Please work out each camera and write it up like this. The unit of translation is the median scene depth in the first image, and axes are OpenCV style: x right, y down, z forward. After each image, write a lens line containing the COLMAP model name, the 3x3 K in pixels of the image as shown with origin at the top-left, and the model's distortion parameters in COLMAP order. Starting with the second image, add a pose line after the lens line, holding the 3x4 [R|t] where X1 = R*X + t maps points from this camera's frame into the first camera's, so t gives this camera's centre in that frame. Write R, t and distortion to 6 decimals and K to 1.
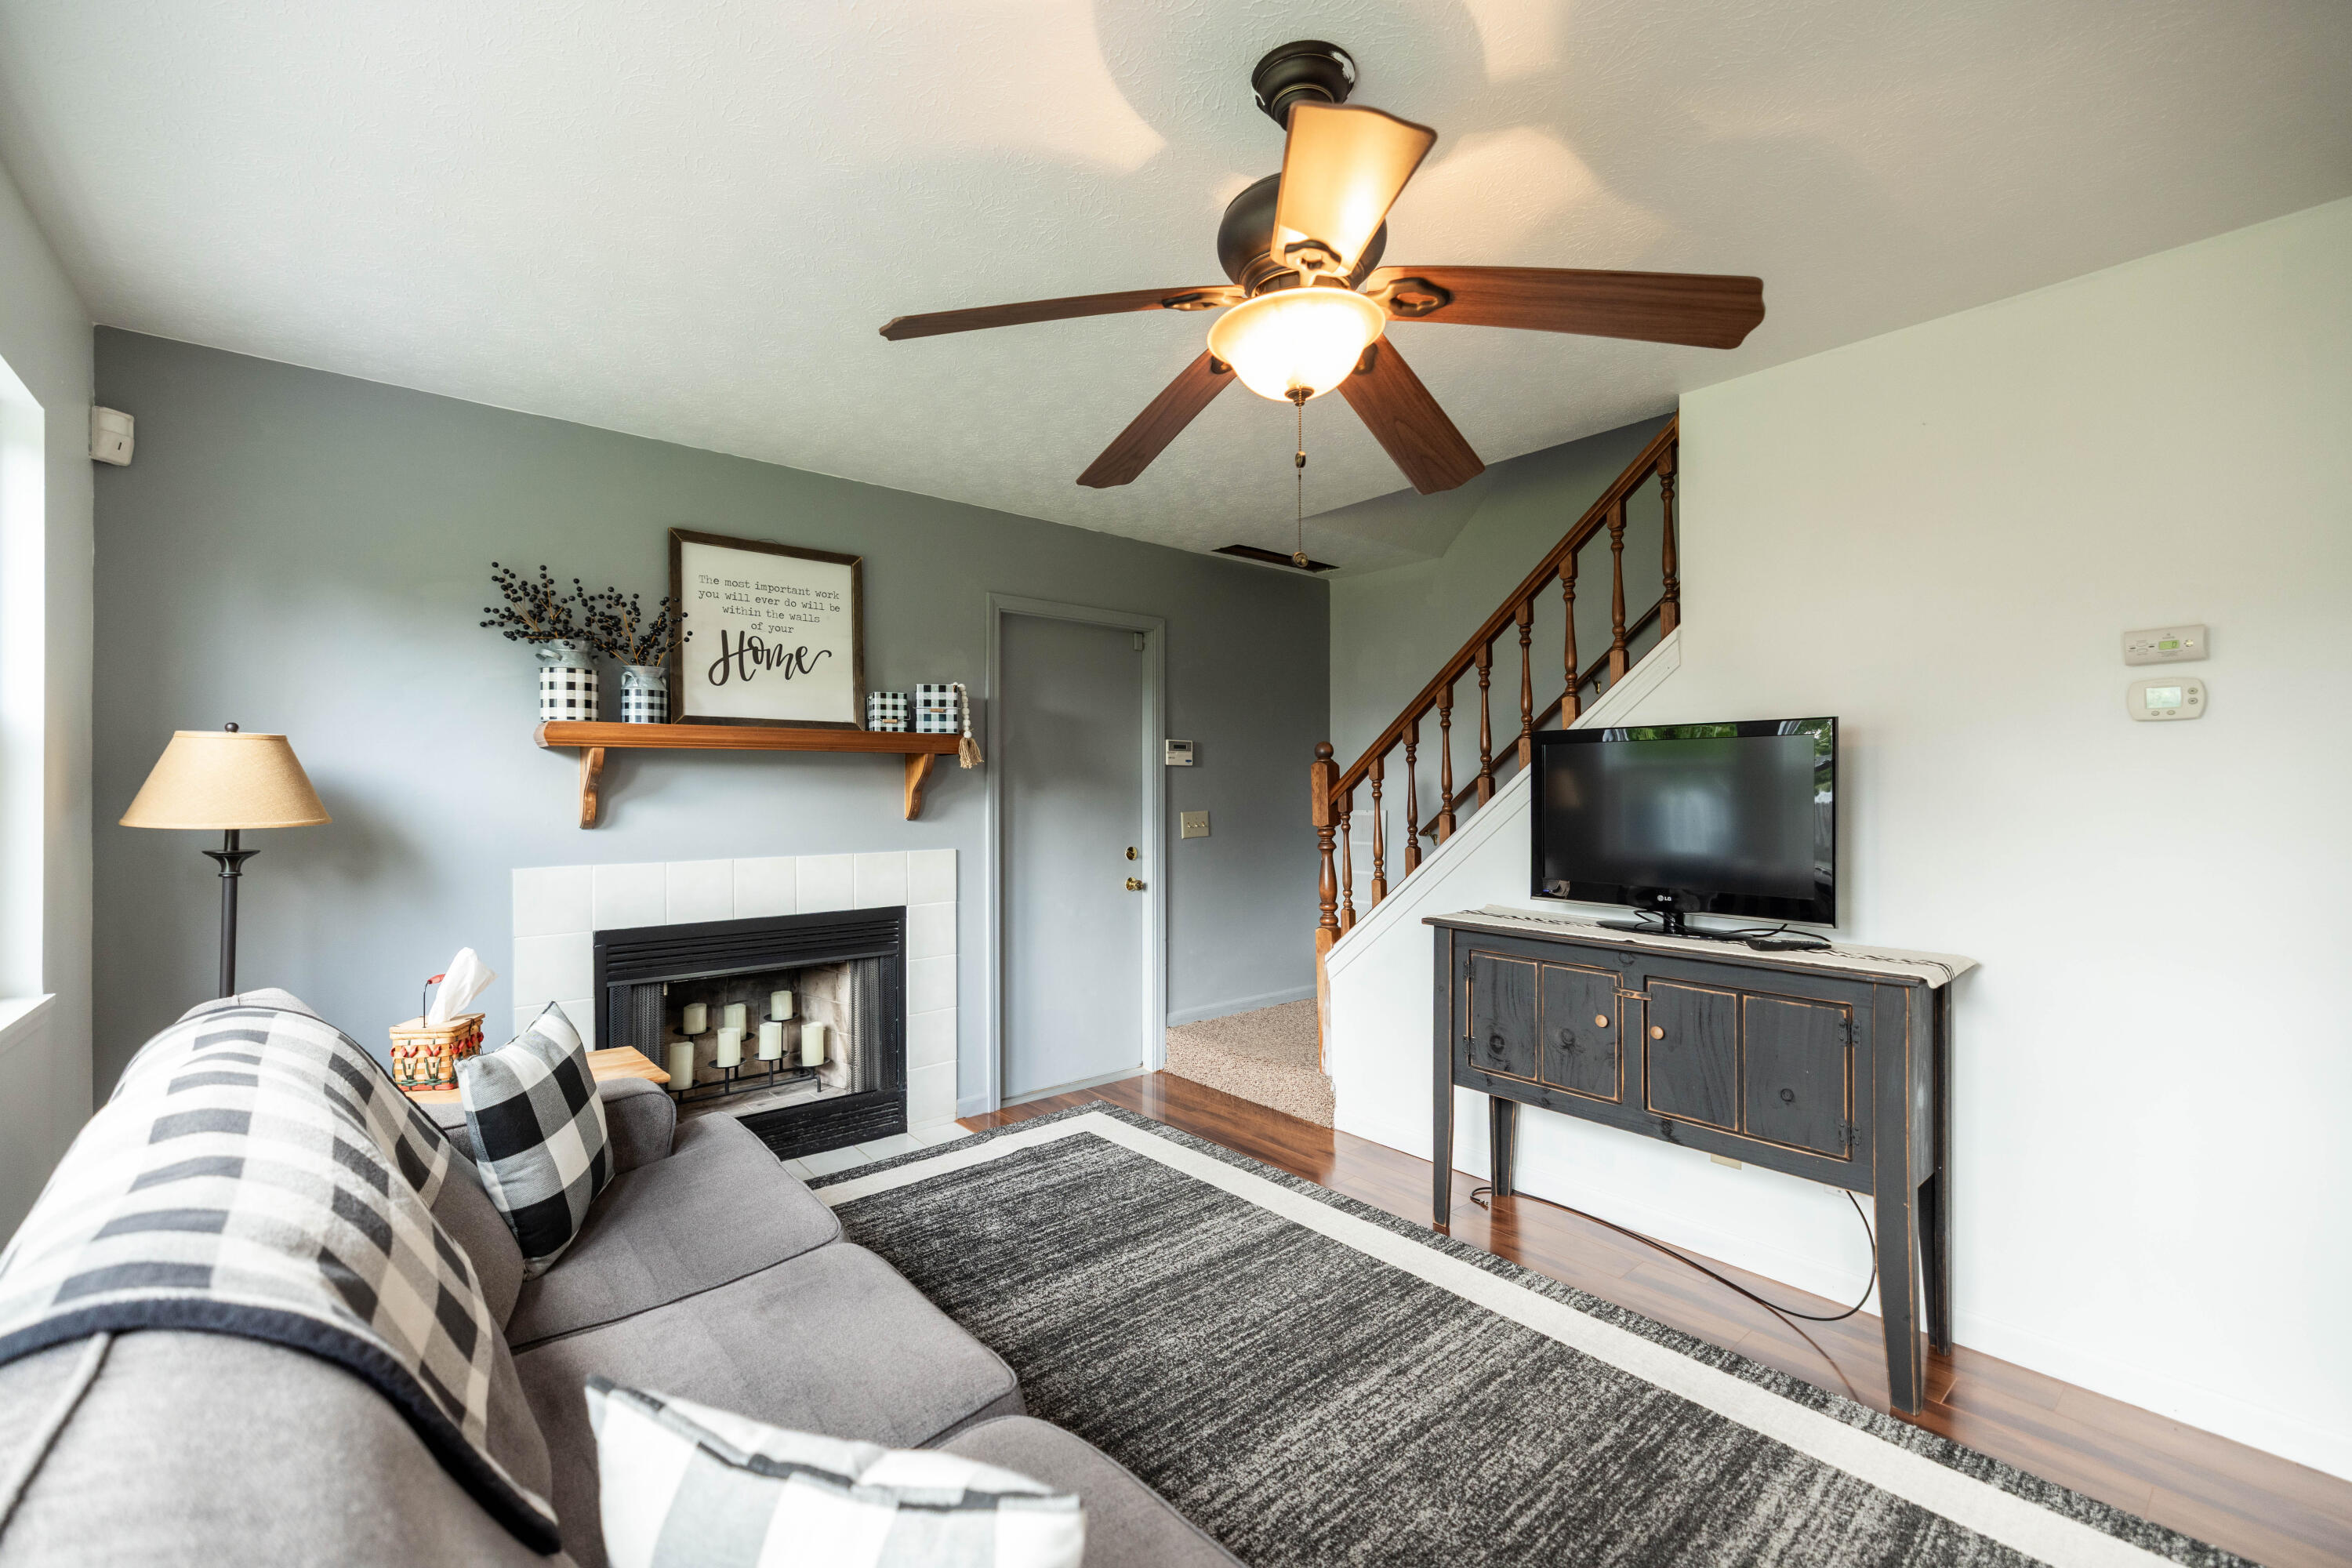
lens RADIAL K [[981.2, 0, 1172.3], [0, 981.2, 777.3], [0, 0, 1]] dist [0.000932, 0.000198]
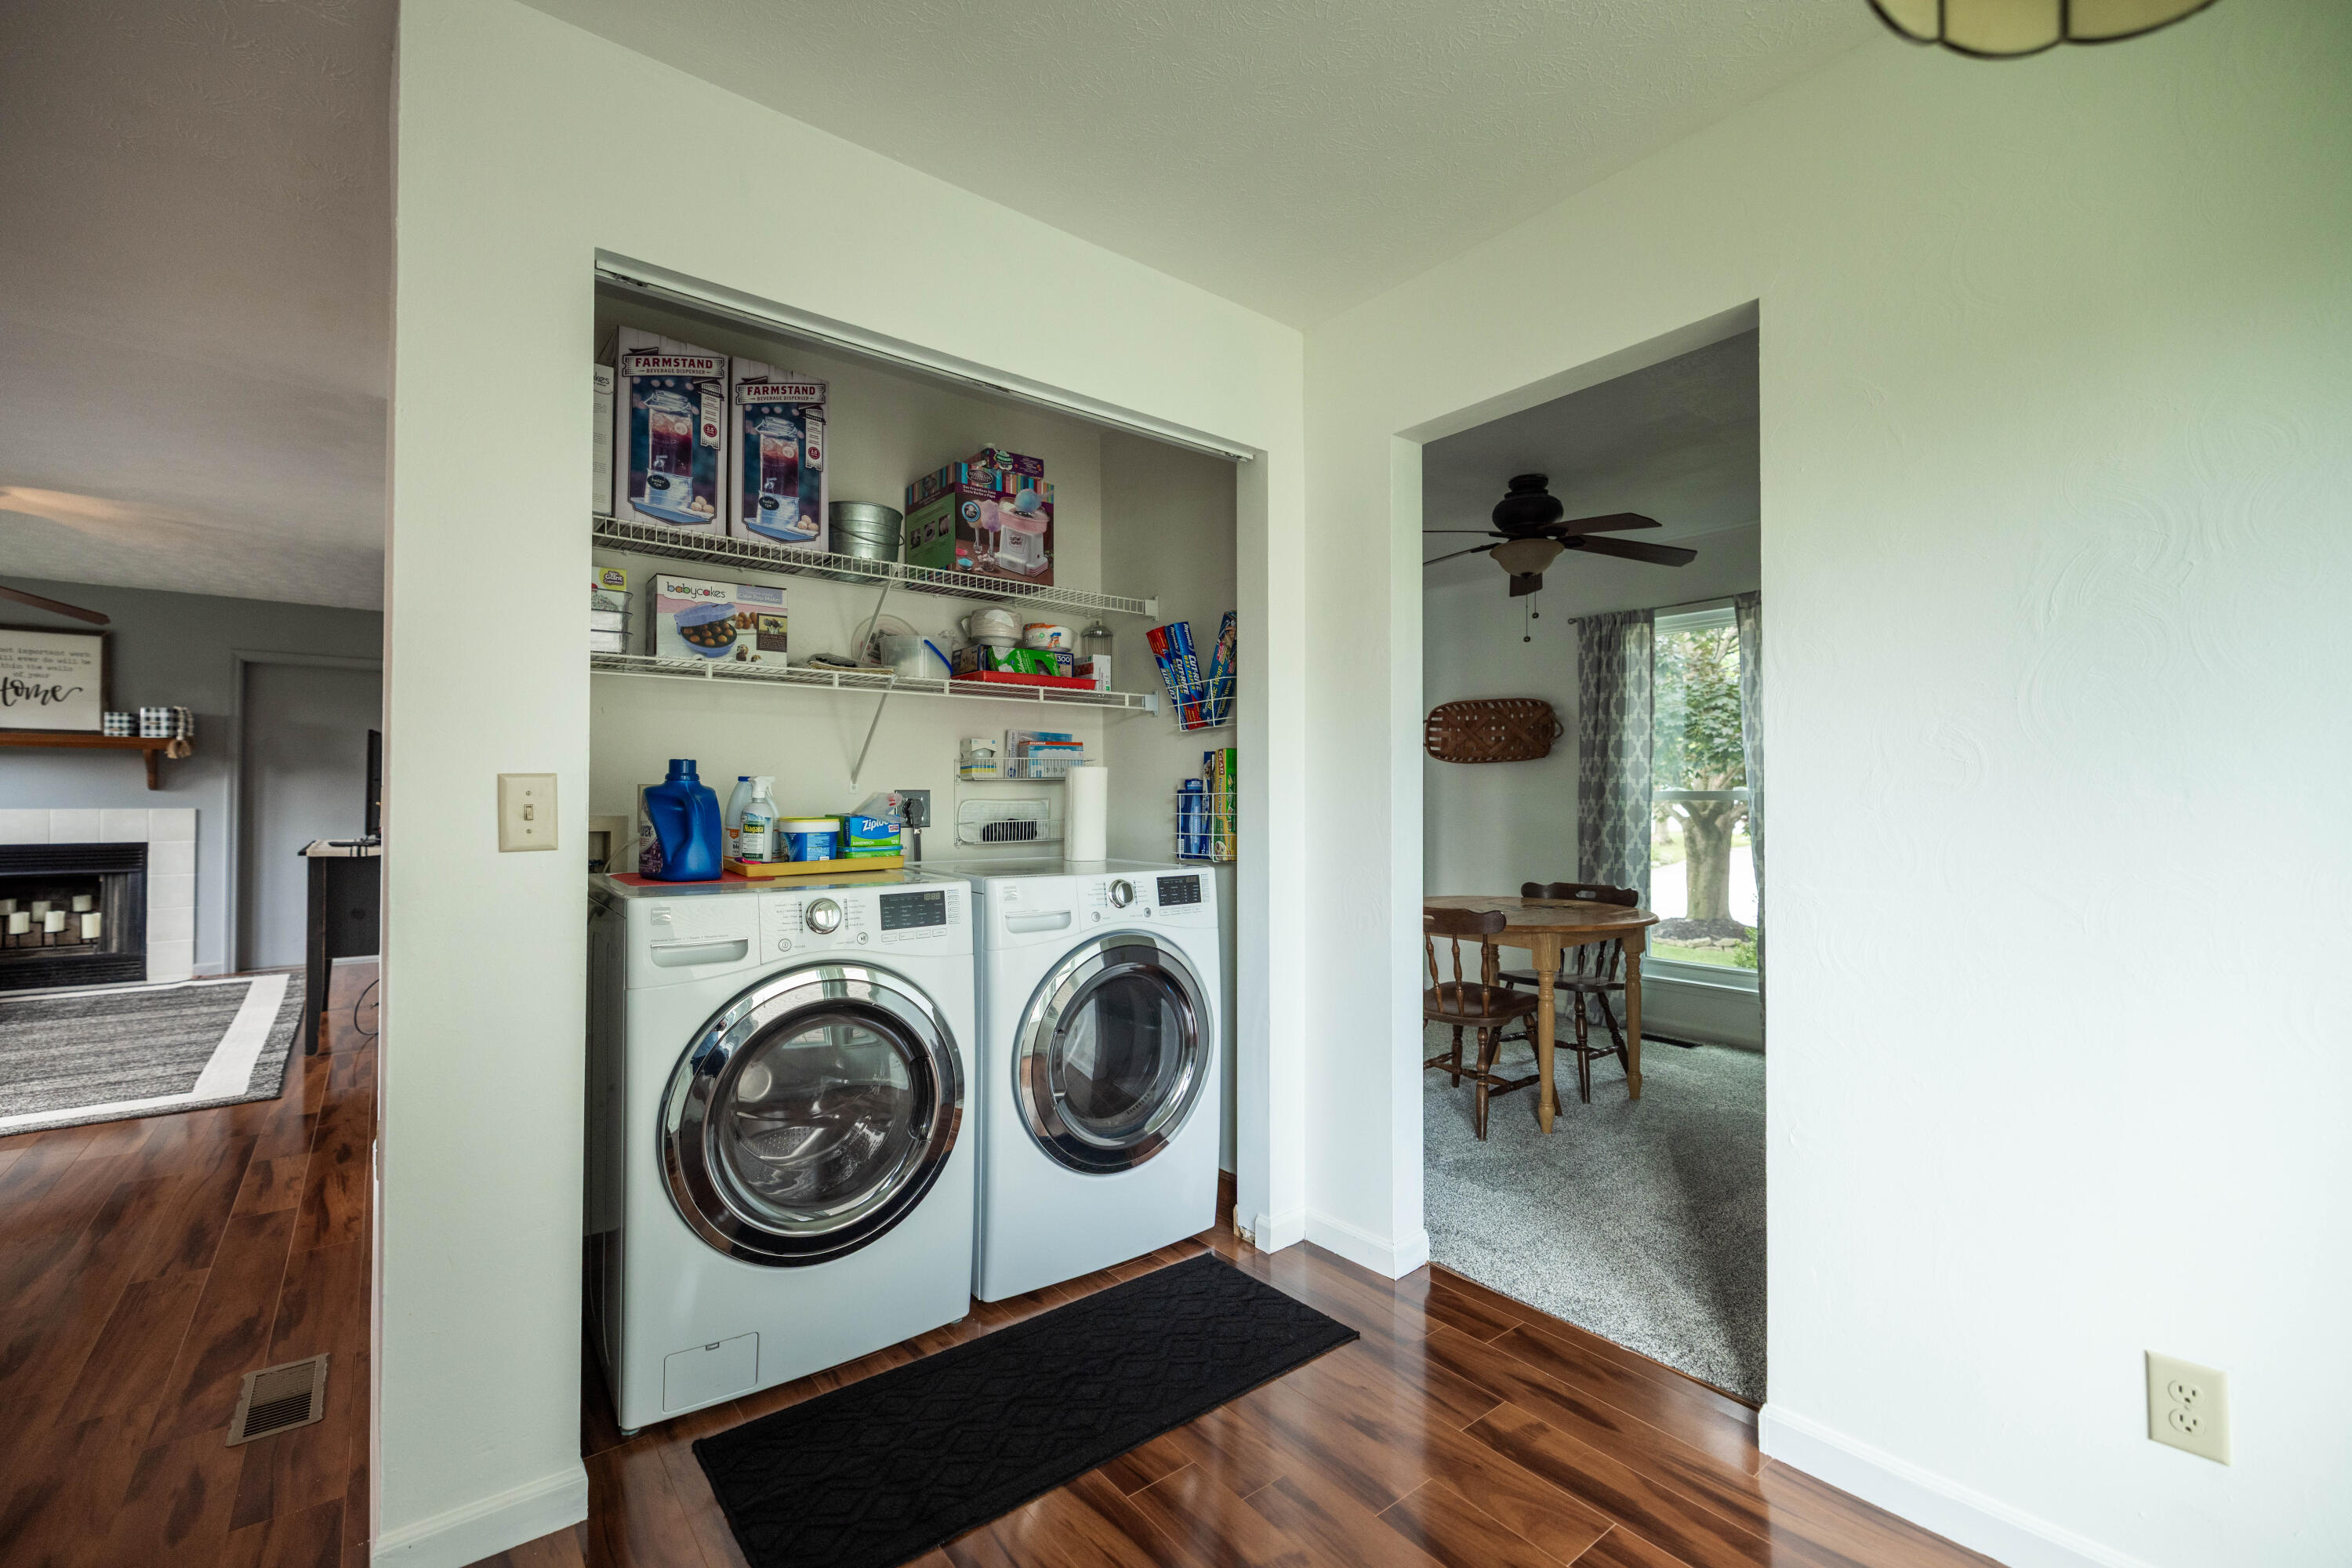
lens RADIAL K [[986.8, 0, 1173.7], [0, 986.8, 789.5], [0, 0, 1]] dist [0.001394, -0.000169]
pose [[0.999258, 0.003223, -0.038388, 1.658192], [-0.003287, 0.999993, -0.001597, 0.043407], [0.038382, 0.001722, 0.999262, -0.645747]]
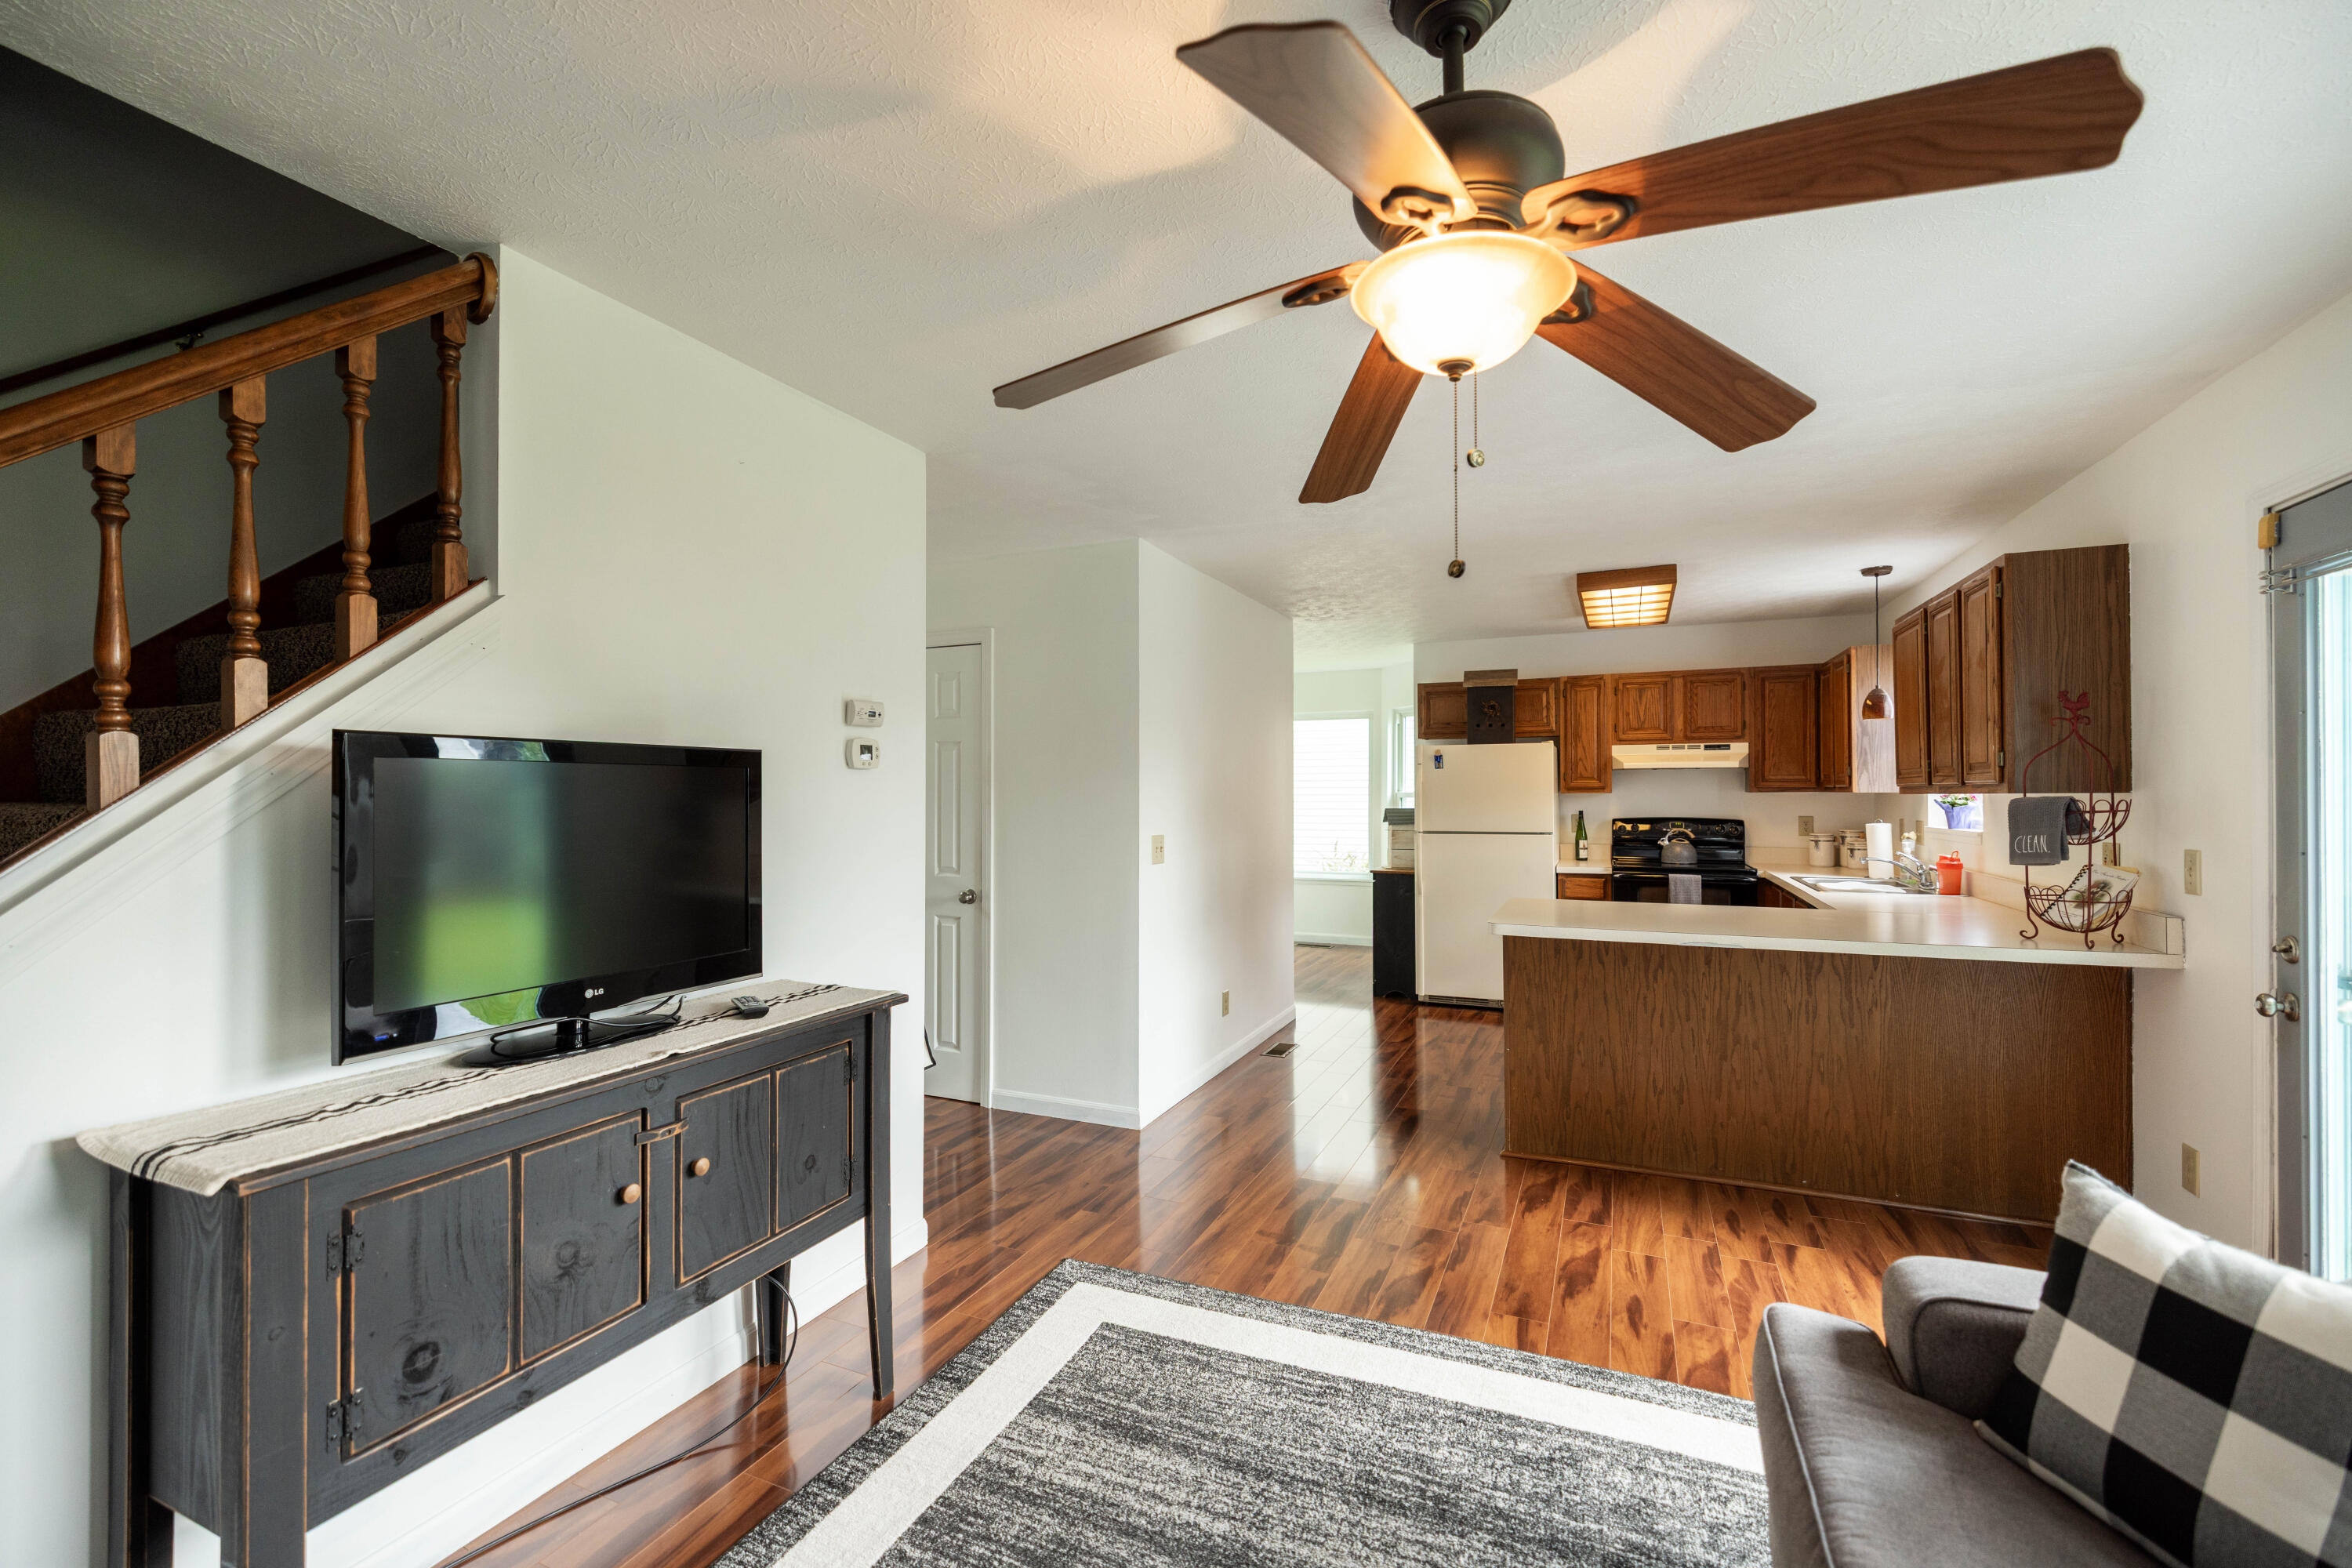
lens RADIAL K [[986.8, 0, 1173.7], [0, 986.8, 789.5], [0, 0, 1]] dist [0.001394, -0.000169]
pose [[-0.426794, 0.008046, 0.904313, -0.235763], [0.000897, 0.999964, -0.008474, -0.010395], [-0.904349, -0.002805, -0.426785, 0.723900]]
